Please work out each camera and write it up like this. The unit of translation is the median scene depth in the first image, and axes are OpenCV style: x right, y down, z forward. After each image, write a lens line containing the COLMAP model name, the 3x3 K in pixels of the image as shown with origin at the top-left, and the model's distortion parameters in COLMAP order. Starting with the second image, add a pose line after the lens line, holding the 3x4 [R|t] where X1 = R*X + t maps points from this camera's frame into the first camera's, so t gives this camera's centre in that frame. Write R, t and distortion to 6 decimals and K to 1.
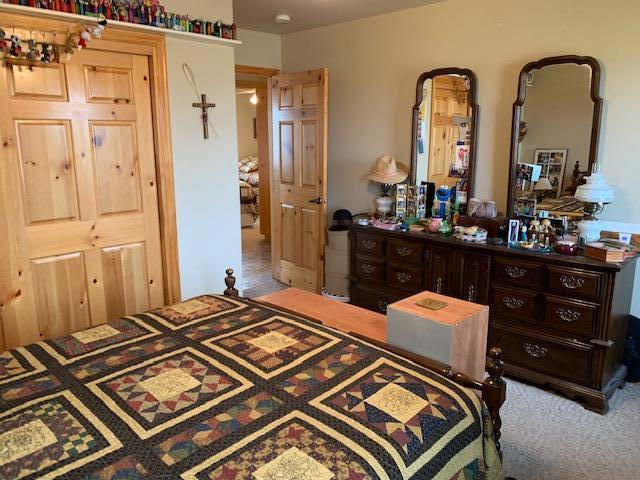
lens RADIAL K [[495.1, 0, 319.4], [0, 495.1, 238.5], [0, 0, 1]] dist [0.042139, -0.054318]
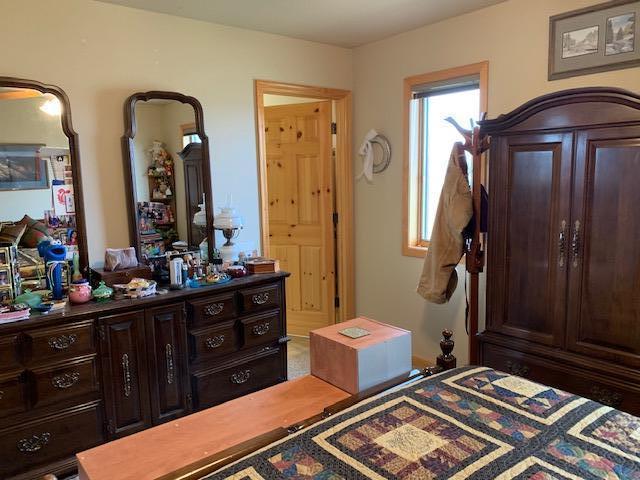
lens RADIAL K [[495.1, 0, 321.9], [0, 495.1, 240.2], [0, 0, 1]] dist [0.042139, -0.054318]
pose [[0.107512, -0.134974, 0.984999, -0.693163], [0.230654, 0.967097, 0.107345, -0.157505], [-0.967078, 0.215653, 0.135106, 0.868998]]
